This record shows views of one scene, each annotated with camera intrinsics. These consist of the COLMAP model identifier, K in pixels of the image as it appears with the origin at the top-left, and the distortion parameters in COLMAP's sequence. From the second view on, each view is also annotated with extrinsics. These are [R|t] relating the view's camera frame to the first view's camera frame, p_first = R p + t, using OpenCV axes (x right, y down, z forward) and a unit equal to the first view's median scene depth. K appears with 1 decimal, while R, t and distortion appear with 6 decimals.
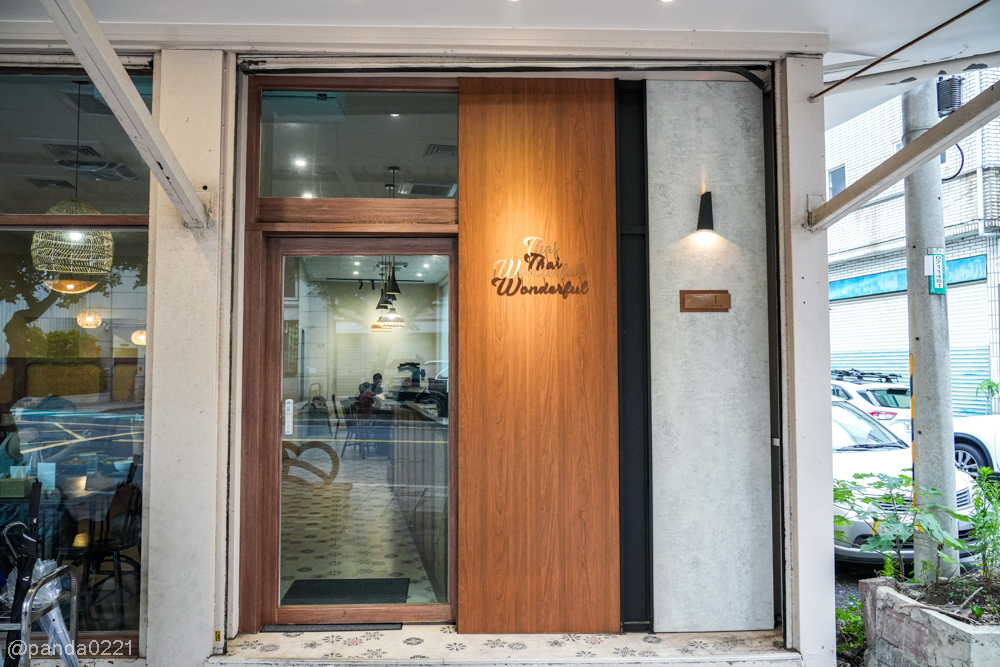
lens RADIAL K [[692.6, 0, 499.0], [0, 692.6, 335.8], [0, 0, 1]] dist [-0.029985, -0.000653]
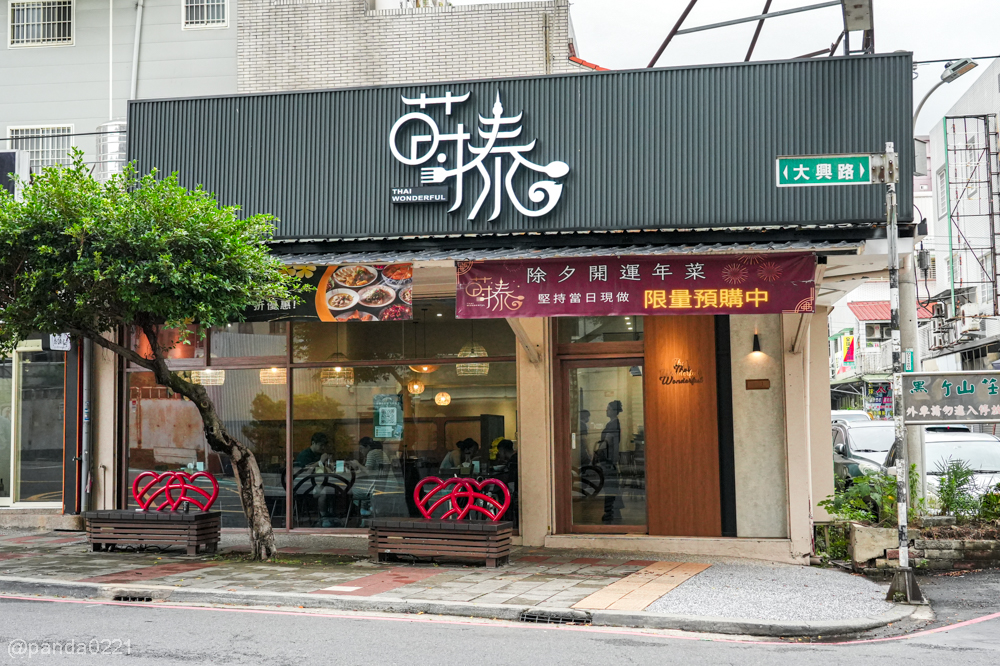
lens RADIAL K [[1099.9, 0, 500.2], [0, 1099.9, 335.0], [0, 0, 1]] dist [0.013754, 0.000000]
pose [[0.937406, -0.043486, -0.345514, 0.740785], [0.030290, 0.998594, -0.043503, -0.079448], [0.346920, 0.030315, 0.937405, -2.509641]]
